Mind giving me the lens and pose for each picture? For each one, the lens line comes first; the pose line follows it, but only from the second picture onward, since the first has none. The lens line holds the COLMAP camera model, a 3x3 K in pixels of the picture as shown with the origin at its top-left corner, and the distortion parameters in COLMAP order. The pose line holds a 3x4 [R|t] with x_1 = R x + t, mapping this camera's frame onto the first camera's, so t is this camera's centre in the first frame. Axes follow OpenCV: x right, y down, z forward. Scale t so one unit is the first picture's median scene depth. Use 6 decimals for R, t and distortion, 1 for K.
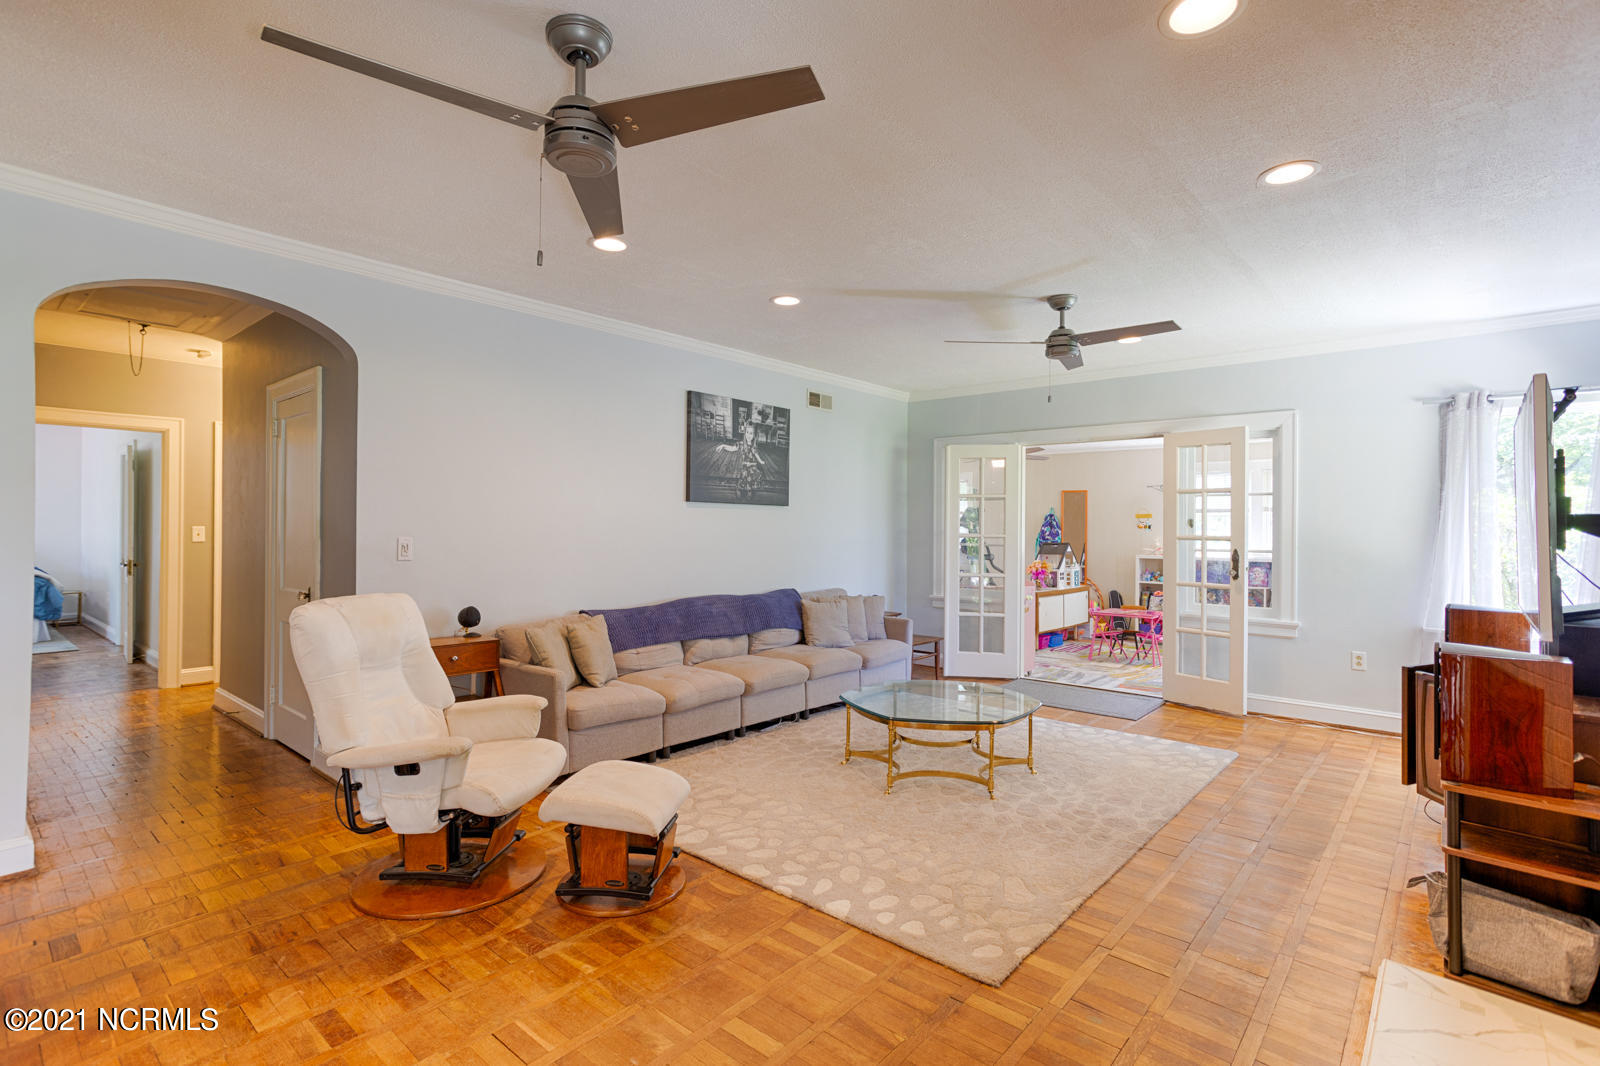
lens RADIAL K [[746.2, 0, 798.1], [0, 746.2, 531.4], [0, 0, 1]] dist [0.034120, 0.002075]
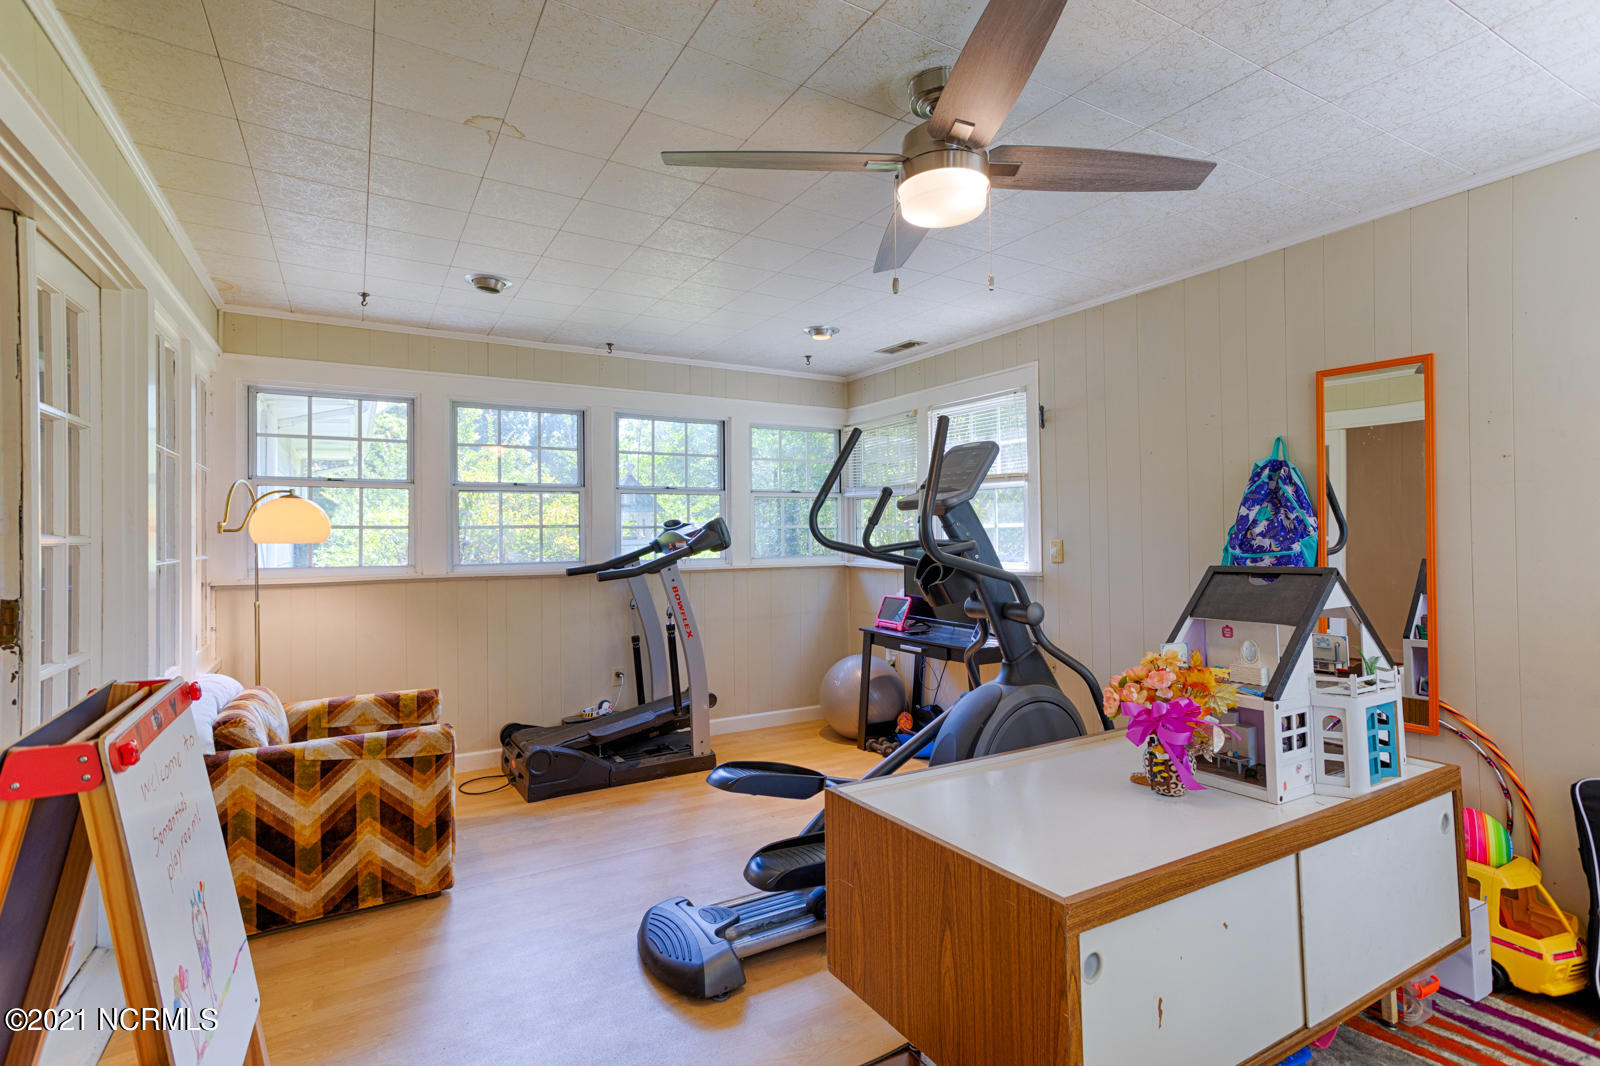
lens RADIAL K [[746.2, 0, 800.2], [0, 746.2, 529.2], [0, 0, 1]] dist [0.034120, 0.002075]
pose [[0.947890, -0.016901, -0.318149, 0.284781], [0.014761, 0.999849, -0.009135, 0.003342], [0.318255, 0.003962, 0.947997, 0.742932]]
